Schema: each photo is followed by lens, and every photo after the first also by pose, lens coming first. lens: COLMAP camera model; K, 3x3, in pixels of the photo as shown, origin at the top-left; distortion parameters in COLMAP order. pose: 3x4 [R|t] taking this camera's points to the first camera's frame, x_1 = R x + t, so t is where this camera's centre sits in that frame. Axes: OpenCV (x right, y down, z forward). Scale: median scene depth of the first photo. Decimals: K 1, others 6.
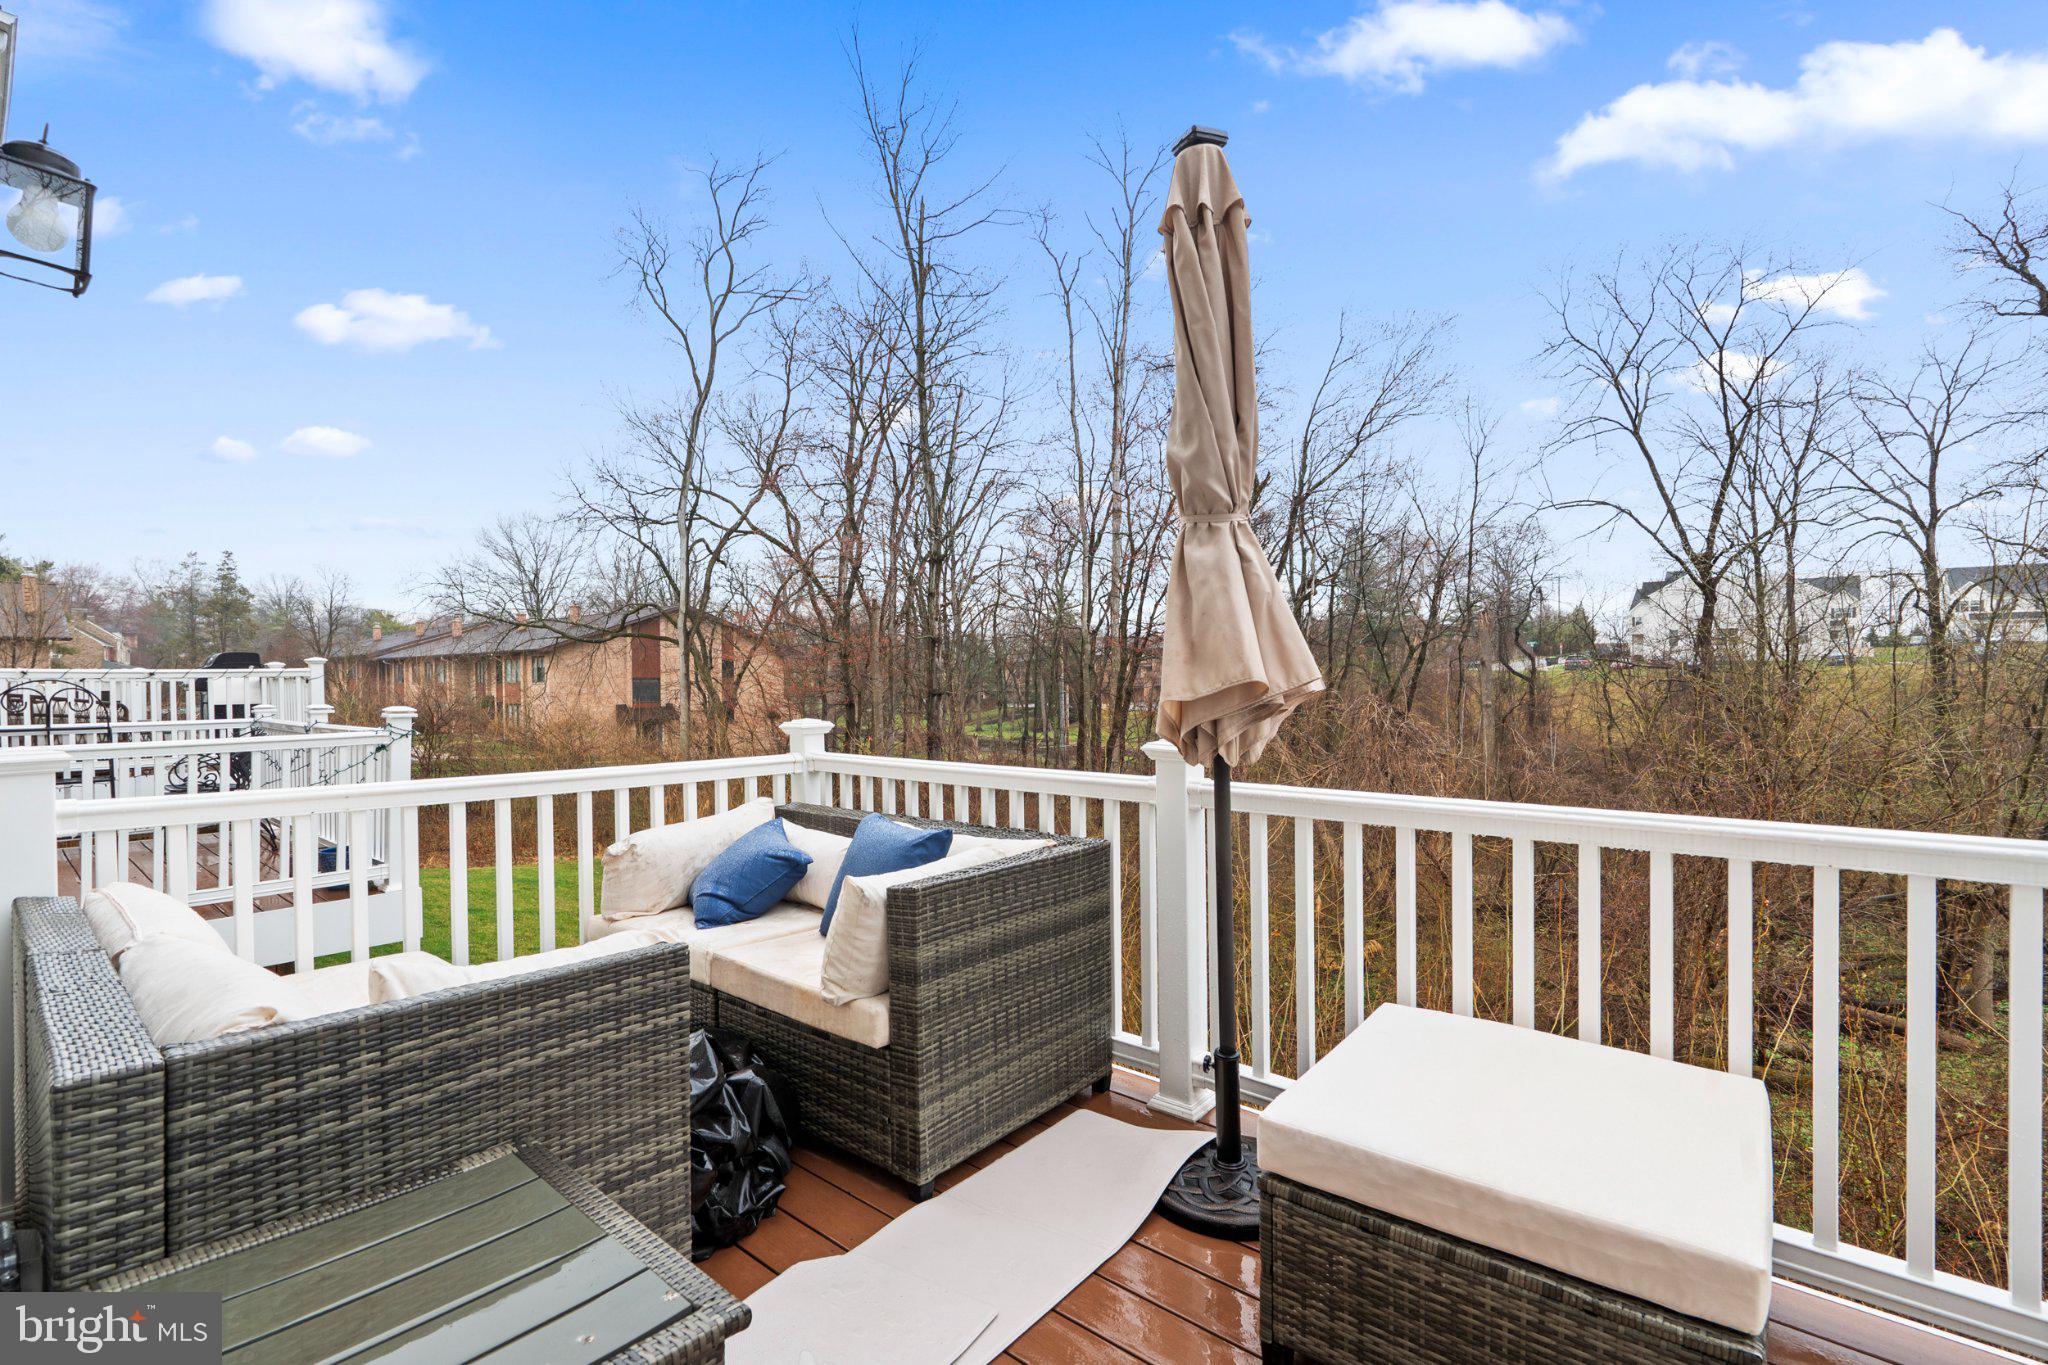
lens RADIAL K [[949.4, 0, 1021.1], [0, 949.4, 685.3], [0, 0, 1]] dist [-0.001445, 0.000796]
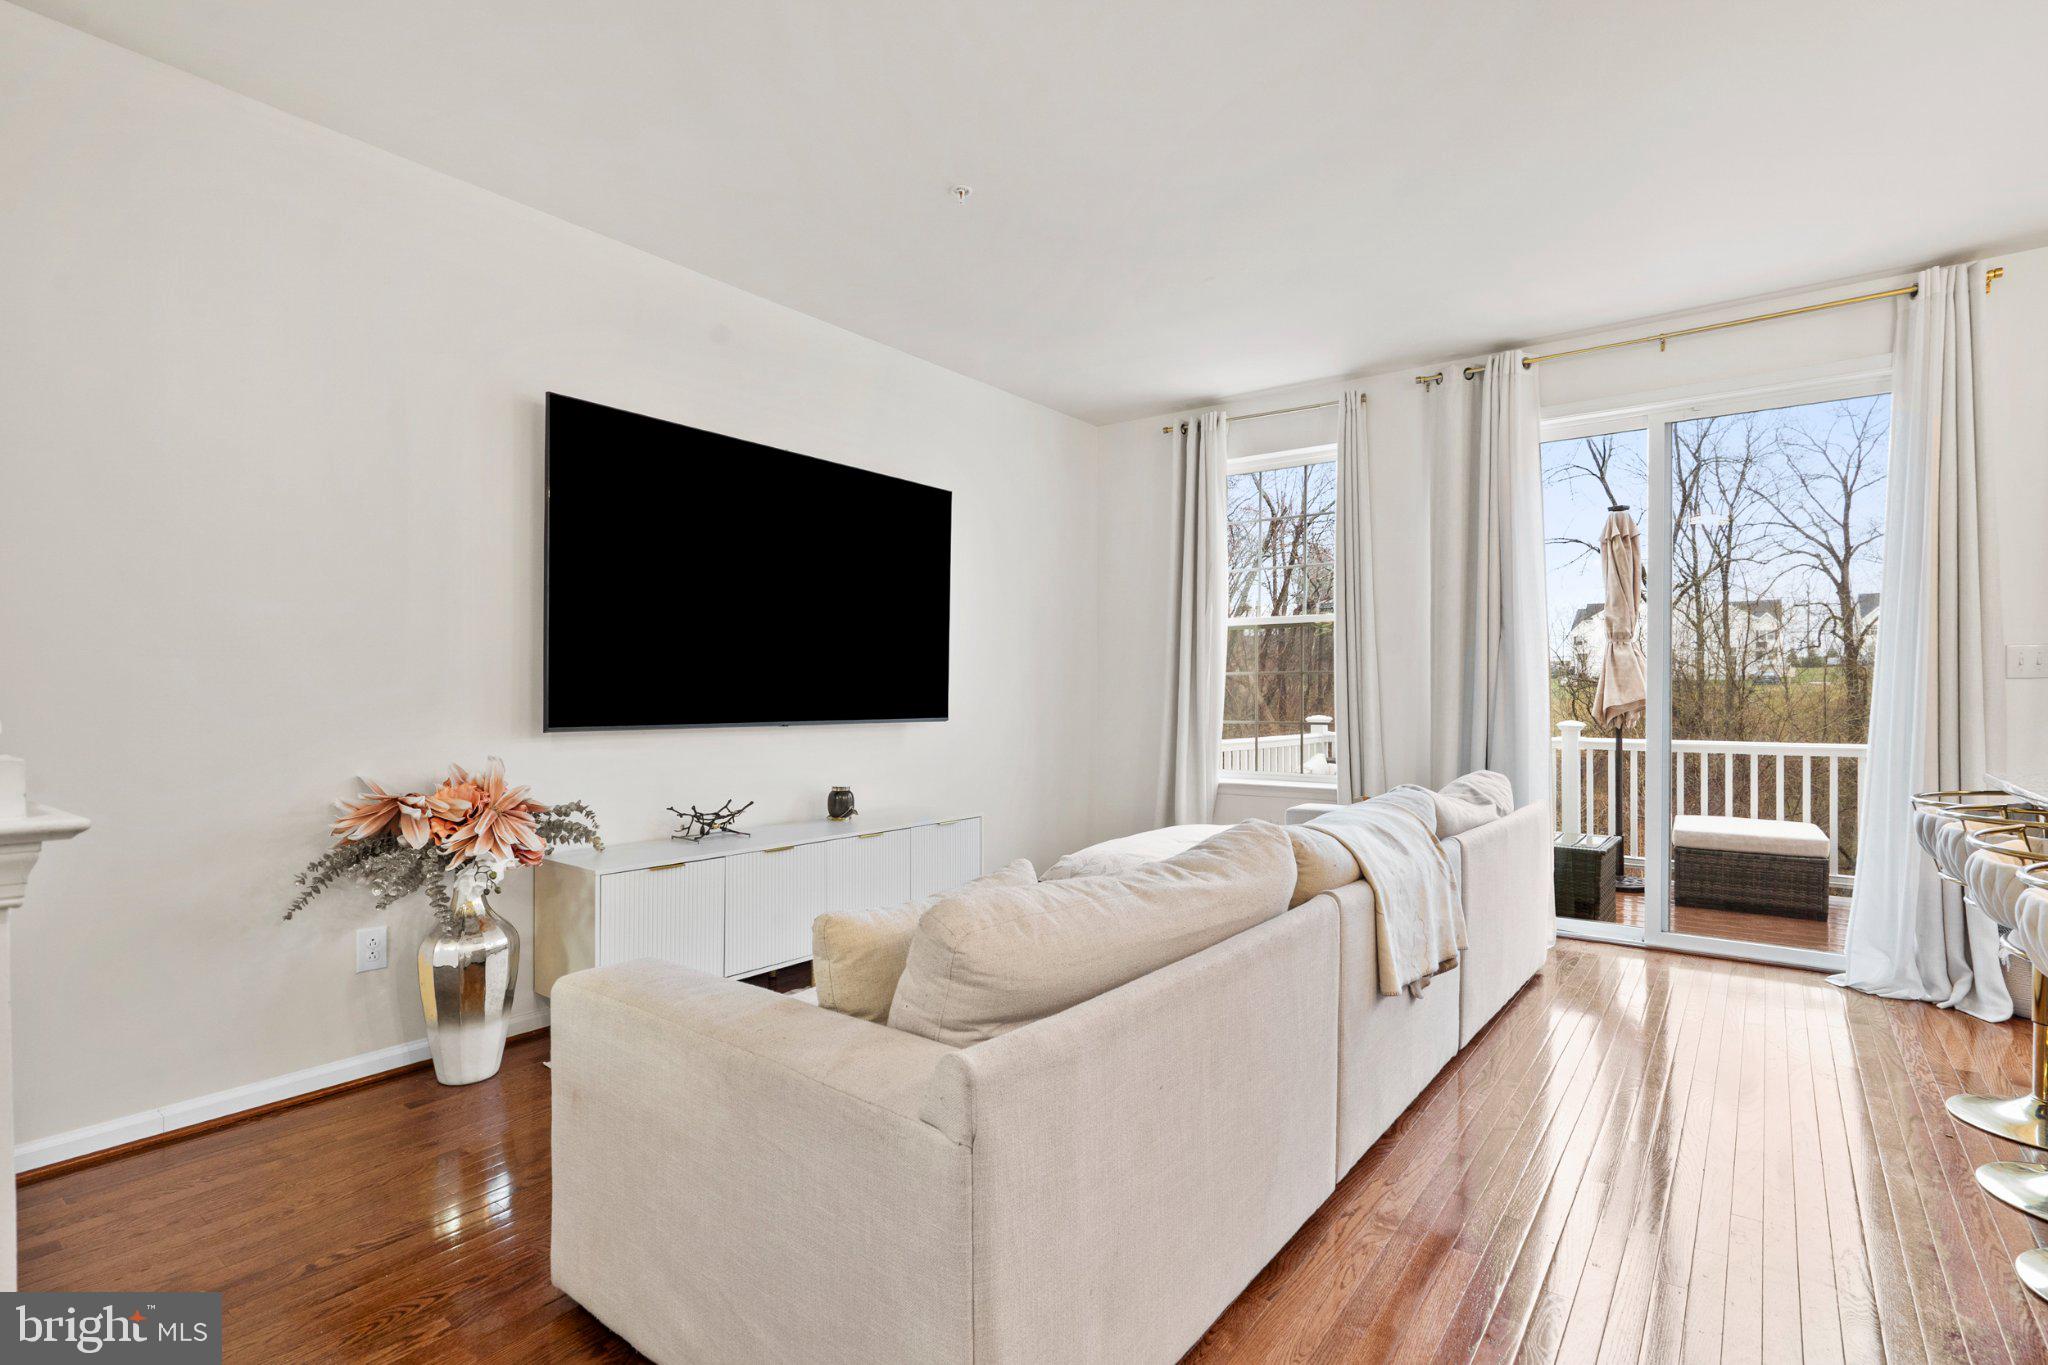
lens RADIAL K [[975.5, 0, 1036.6], [0, 975.5, 690.1], [0, 0, 1]] dist [0.000561, 0.000617]
pose [[0.997291, 0.004699, 0.073404, -0.068509], [-0.003913, 0.999934, -0.010837, 0.000390], [-0.073450, 0.010520, 0.997243, -0.068968]]
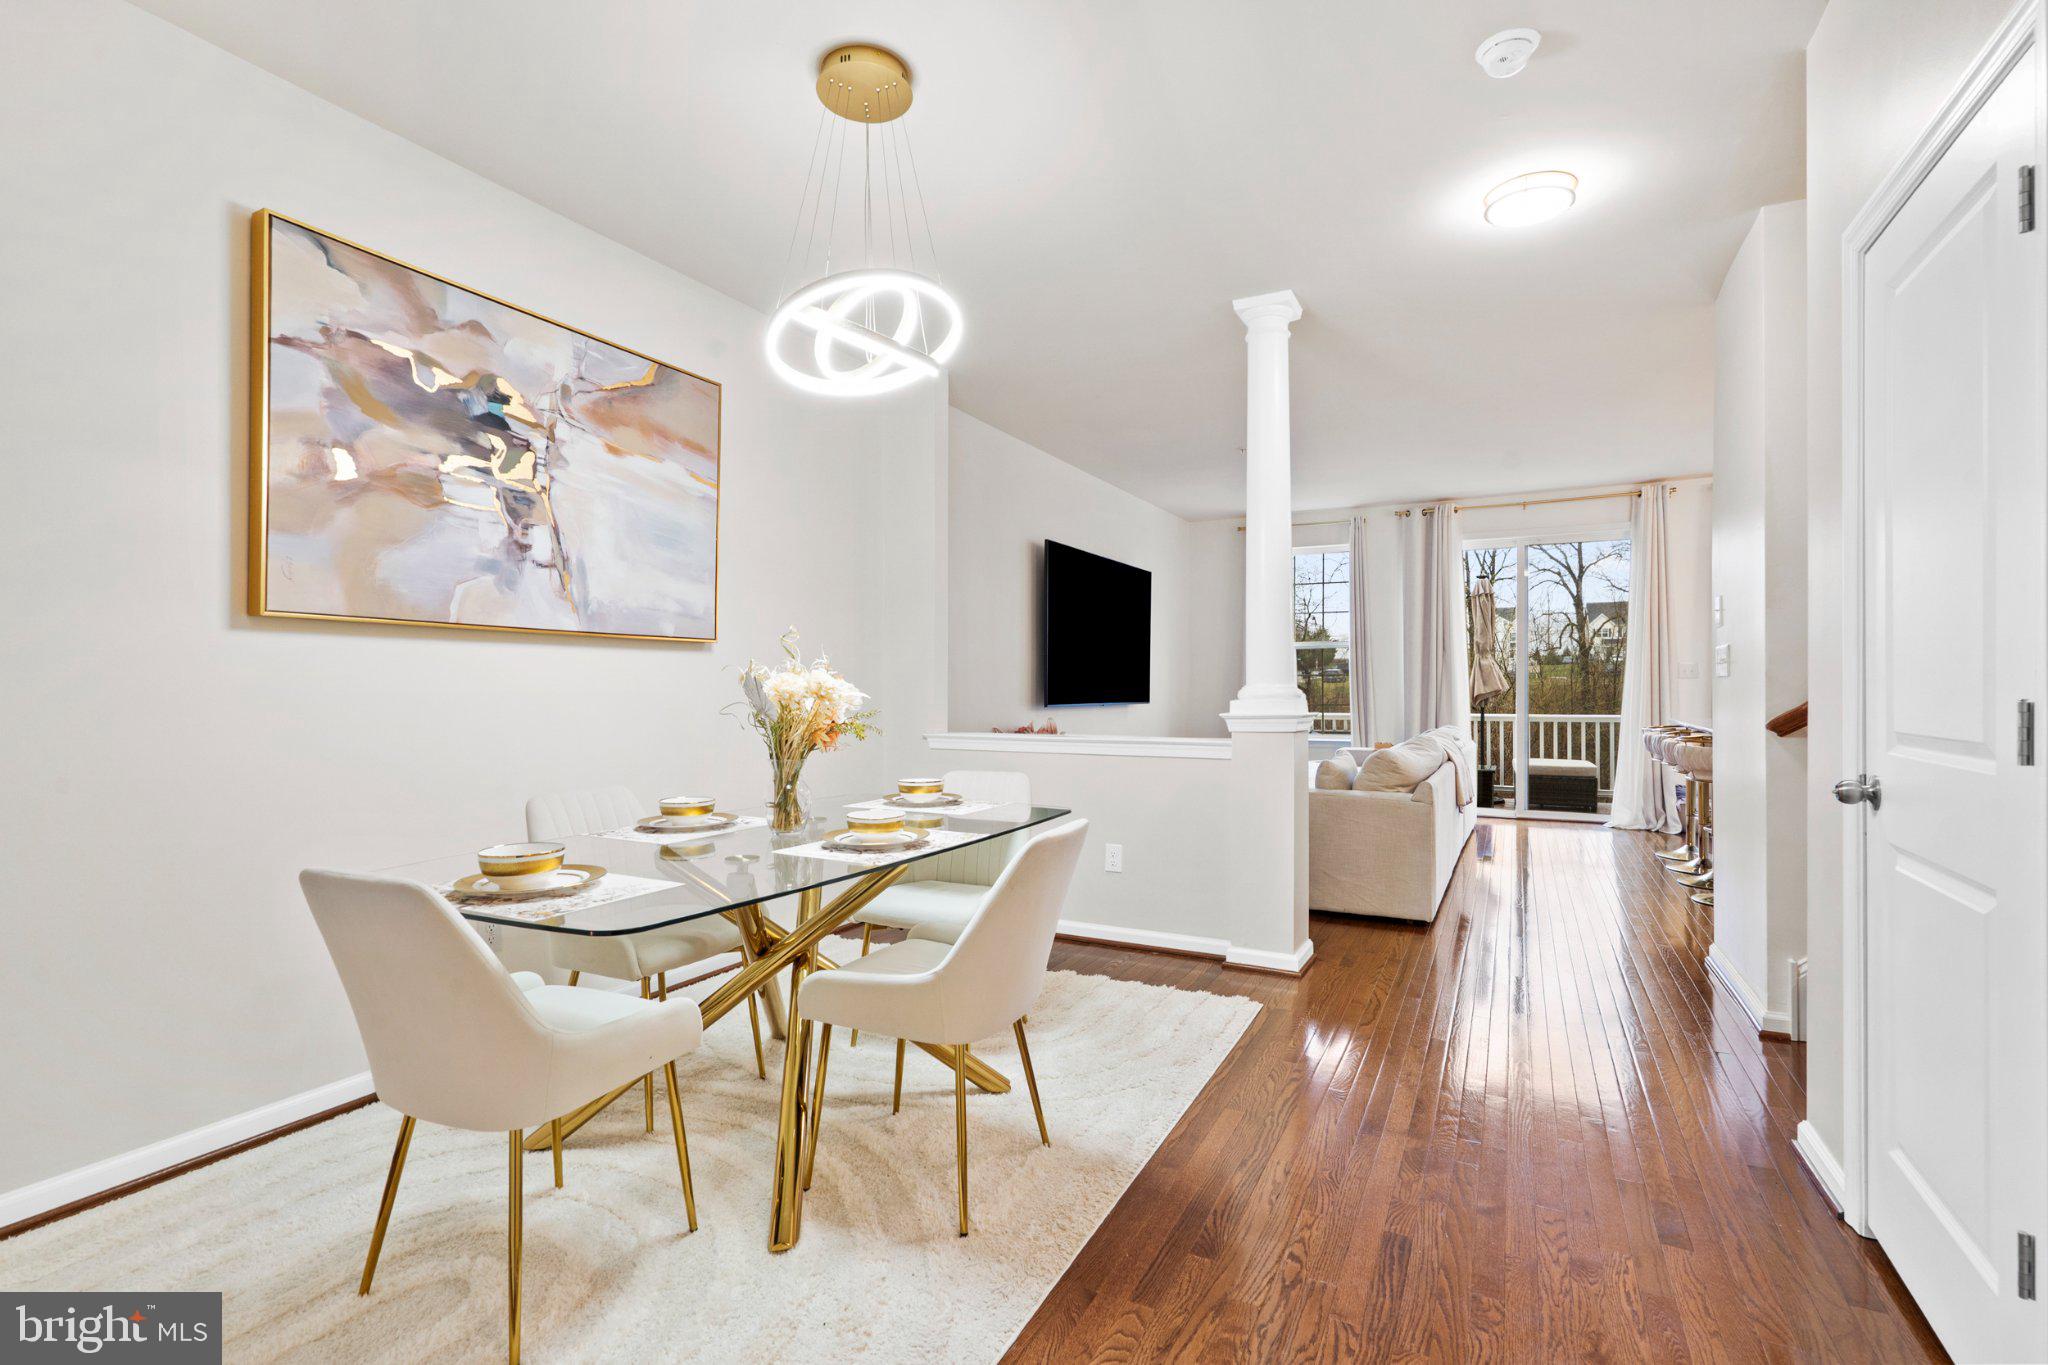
lens RADIAL K [[936.9, 0, 1024.0], [0, 936.9, 682.5], [0, 0, 1]] dist [0.000066, 0.000031]
pose [[0.973084, 0.001870, 0.230442, -0.122645], [0.001639, 0.999886, -0.015035, 0.001124], [-0.230444, 0.015008, 0.972970, -0.118818]]
